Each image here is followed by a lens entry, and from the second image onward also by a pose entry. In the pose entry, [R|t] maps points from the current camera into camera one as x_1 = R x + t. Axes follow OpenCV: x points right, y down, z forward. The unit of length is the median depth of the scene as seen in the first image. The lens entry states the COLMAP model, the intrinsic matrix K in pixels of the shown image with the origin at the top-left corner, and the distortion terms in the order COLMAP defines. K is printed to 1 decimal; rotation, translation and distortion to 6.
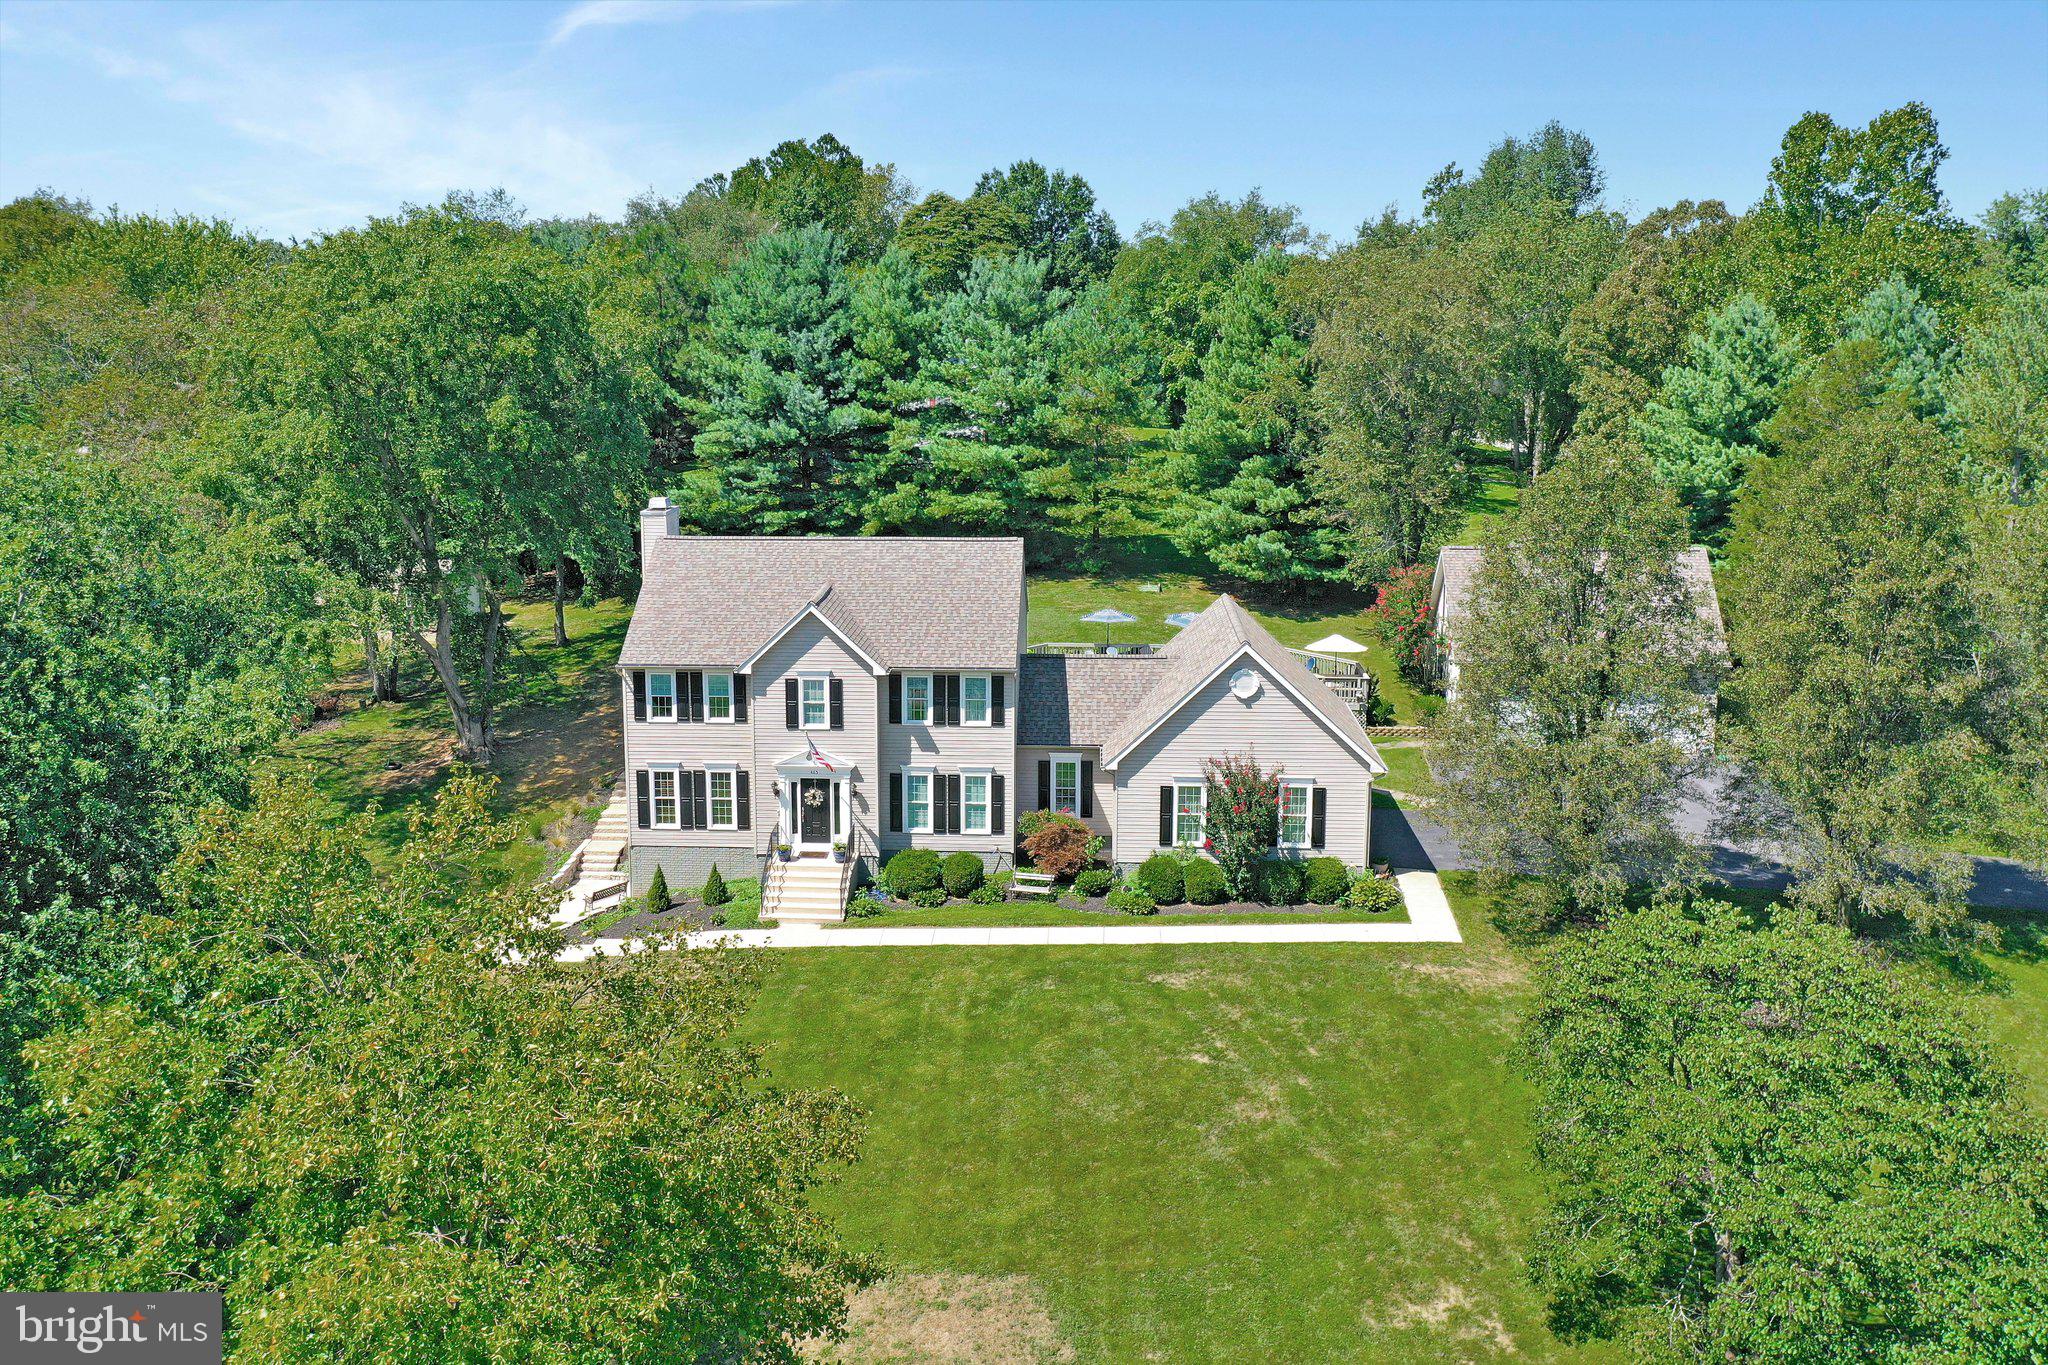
lens RADIAL K [[1641.6, 0, 1016.0], [0, 1641.6, 575.6], [0, 0, 1]] dist [0.003053, -0.007951]
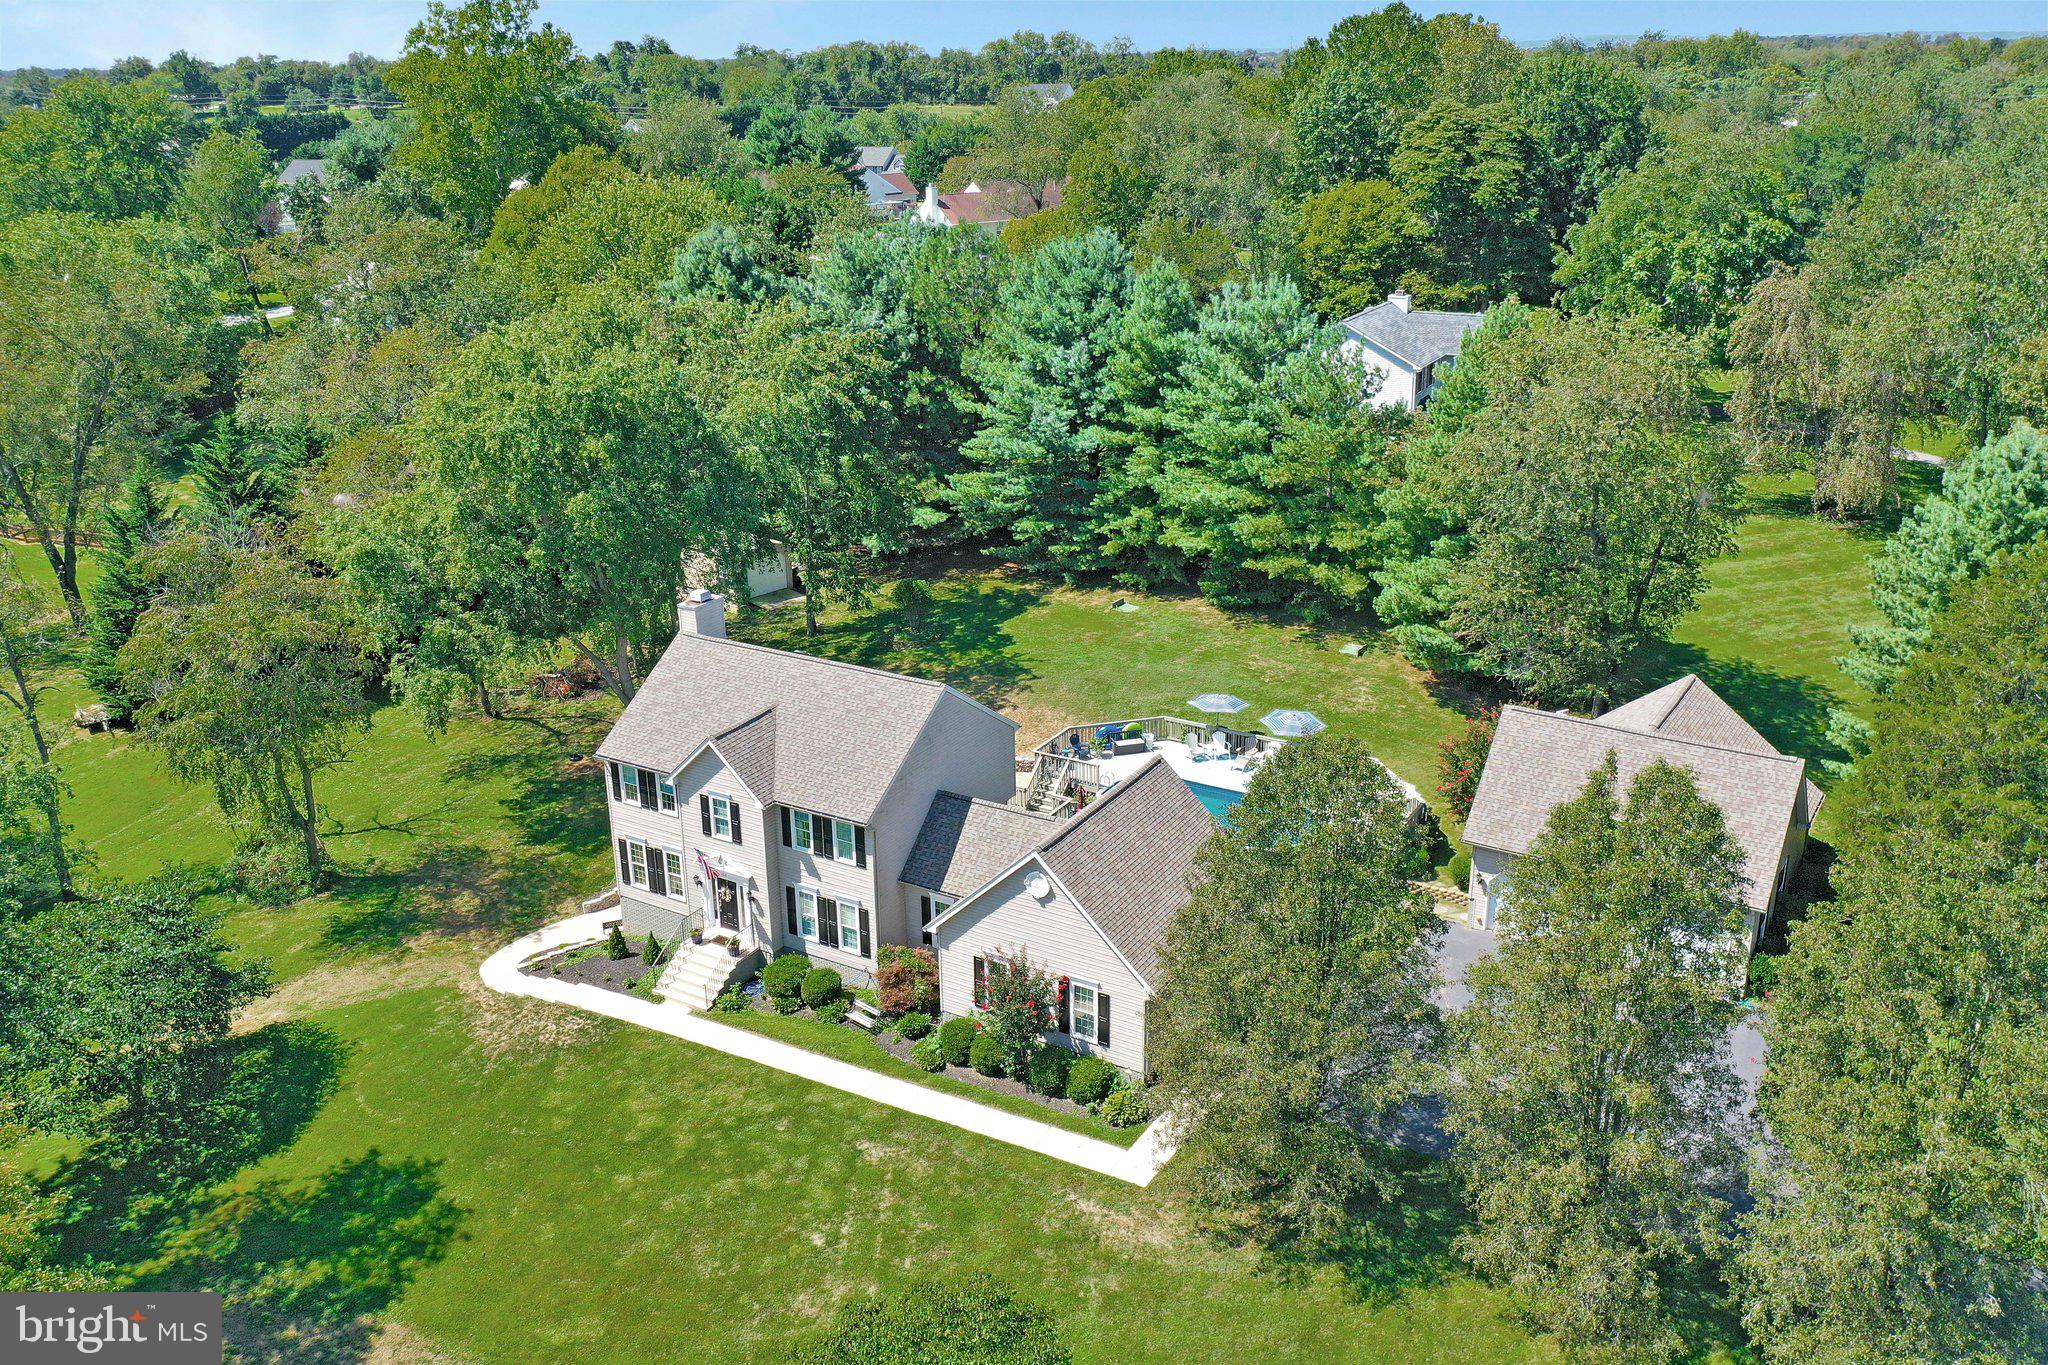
lens RADIAL K [[1641.6, 0, 1062.4], [0, 1641.6, 711.6], [0, 0, 1]] dist [0.003053, -0.007951]
pose [[0.891281, 0.160299, -0.424172, 0.556463], [-0.064595, 0.970774, 0.231137, -0.271521], [0.448827, -0.178609, 0.875587, 0.117041]]
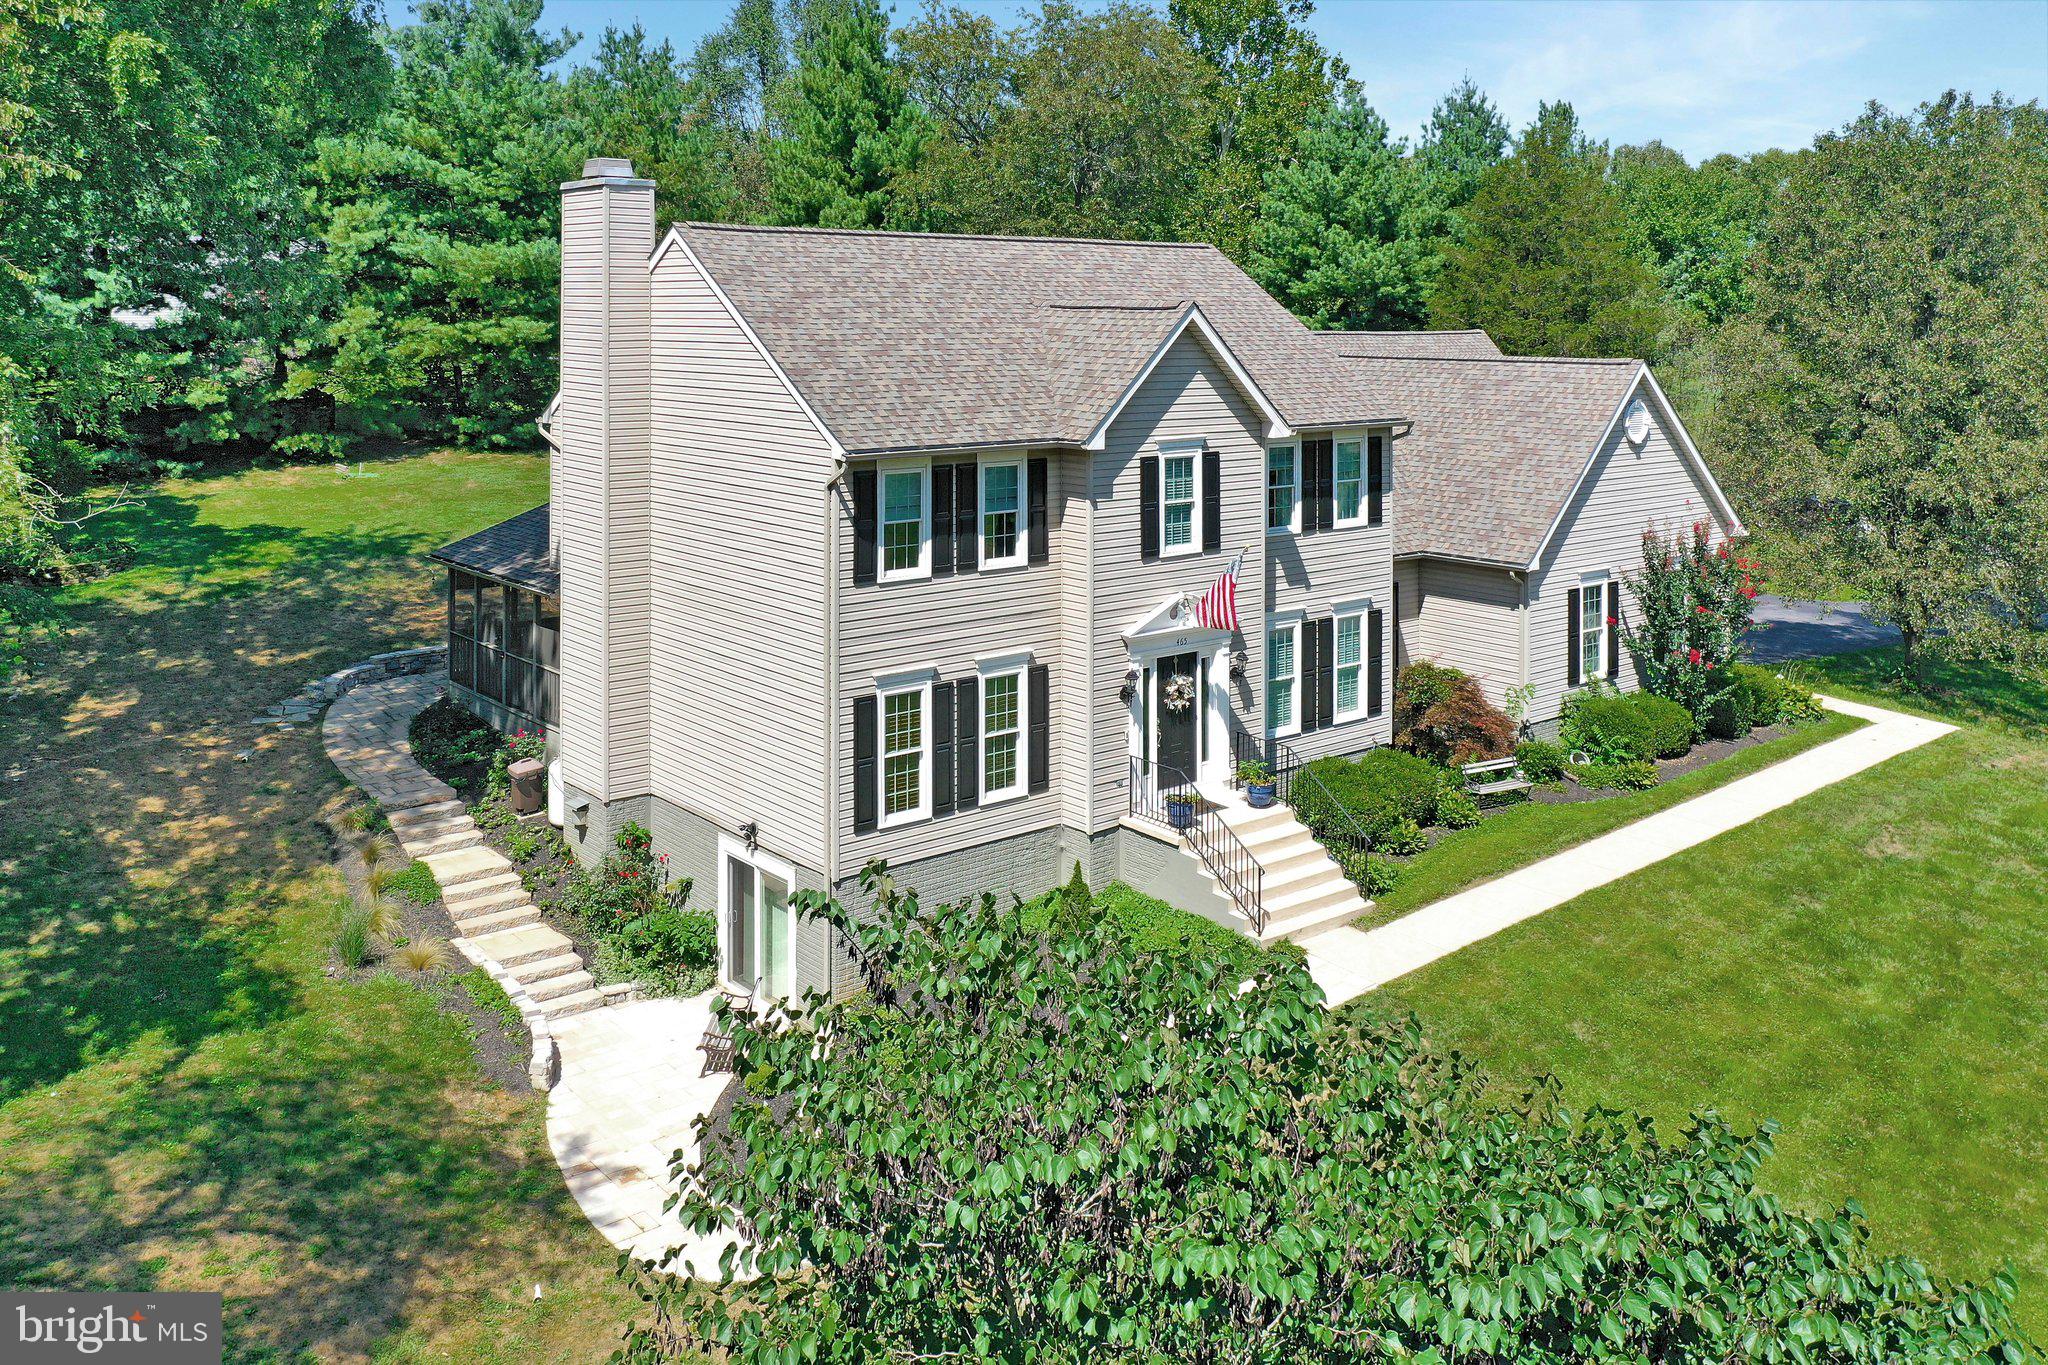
lens RADIAL K [[1684.5, 0, 1005.1], [0, 1684.5, 334.5], [0, 0, 1]] dist [-0.003423, -0.015409]
pose [[0.738452, -0.004173, 0.674293, -0.513029], [0.102984, 0.988948, -0.106662, 0.075082], [-0.666396, 0.148206, 0.730720, 0.636467]]
